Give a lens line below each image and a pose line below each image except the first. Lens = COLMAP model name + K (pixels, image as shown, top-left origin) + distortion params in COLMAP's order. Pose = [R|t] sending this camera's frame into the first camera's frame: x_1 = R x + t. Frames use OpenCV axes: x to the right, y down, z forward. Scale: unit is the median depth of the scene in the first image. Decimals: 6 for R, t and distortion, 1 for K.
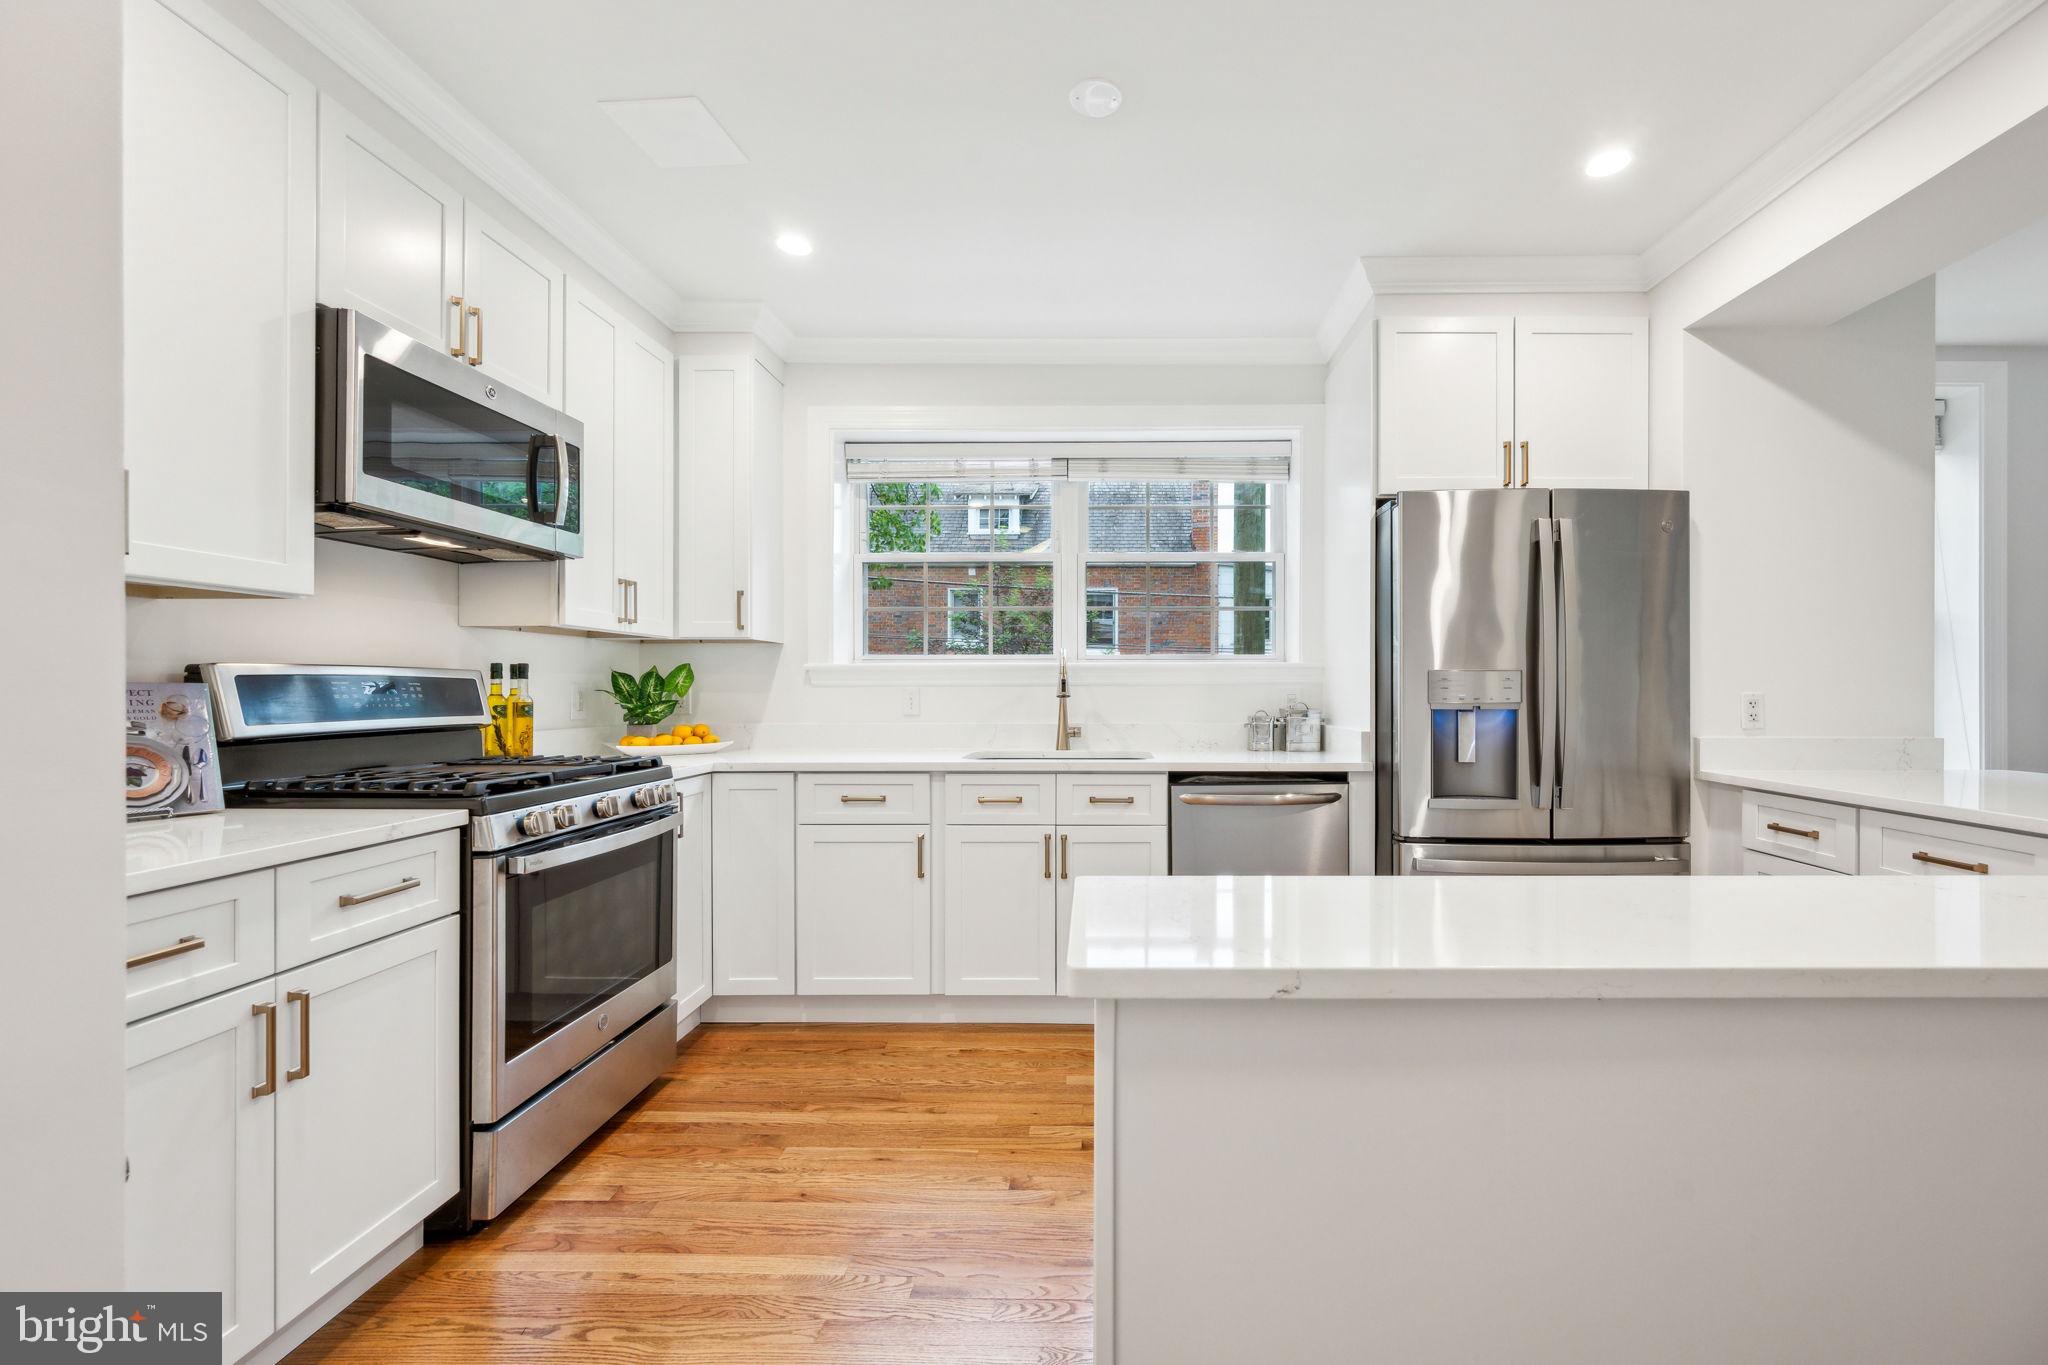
lens RADIAL K [[927.6, 0, 1024.7], [0, 927.6, 685.8], [0, 0, 1]] dist [-0.003669, -0.000342]
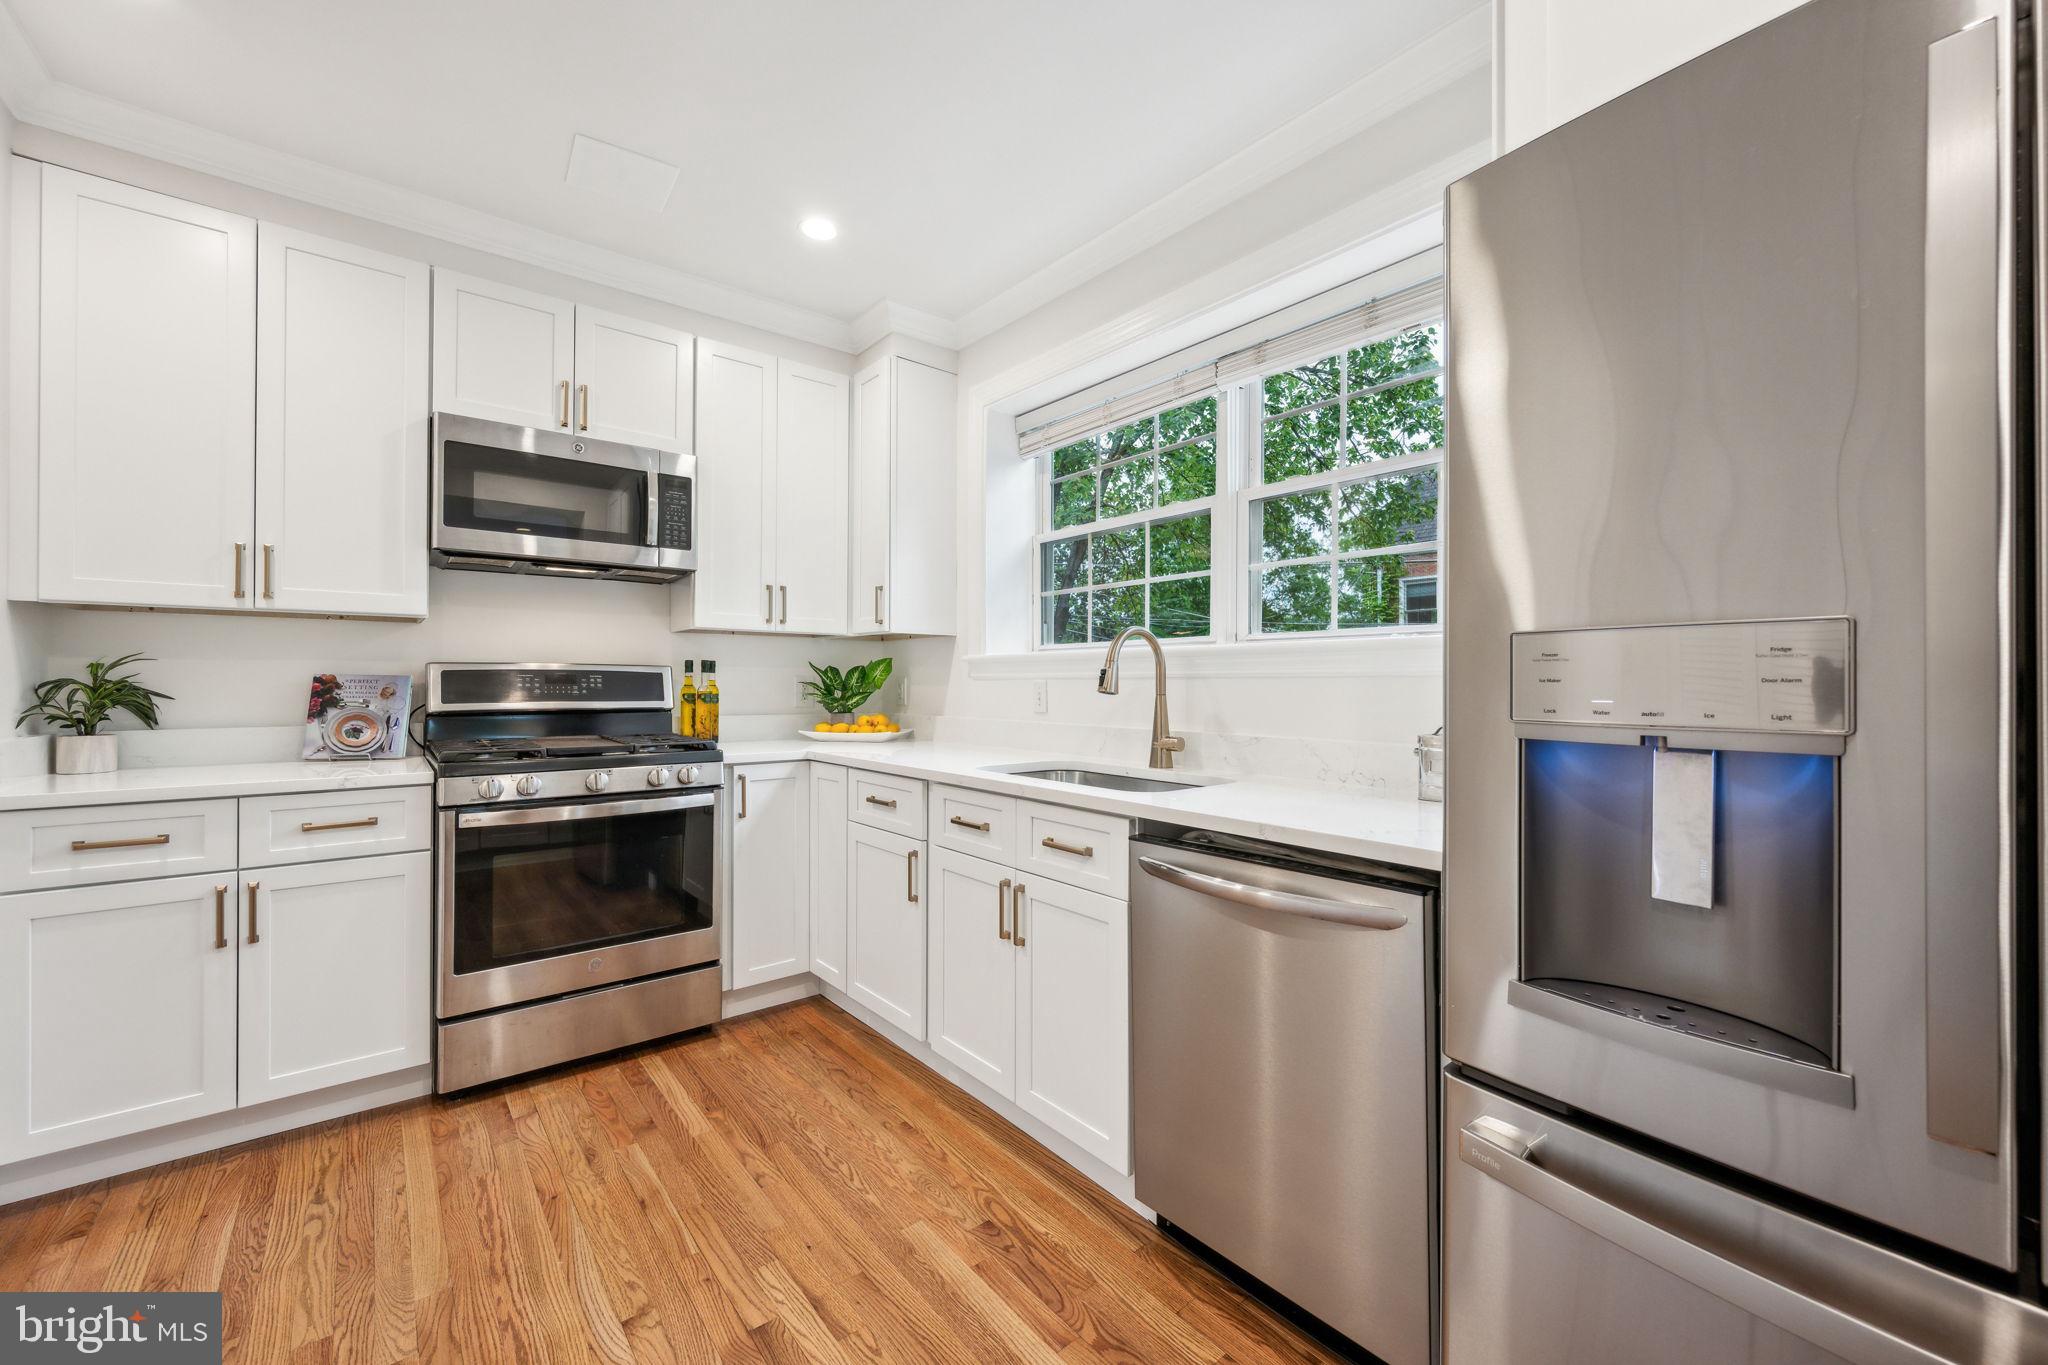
lens RADIAL K [[801.5, 0, 1026.9], [0, 801.5, 678.0], [0, 0, 1]] dist [-0.000672, -0.000269]
pose [[0.636358, -0.001636, -0.771392, 0.617642], [-0.001660, 0.999993, -0.003490, 0.003096], [0.771392, 0.003501, 0.636351, 0.714596]]
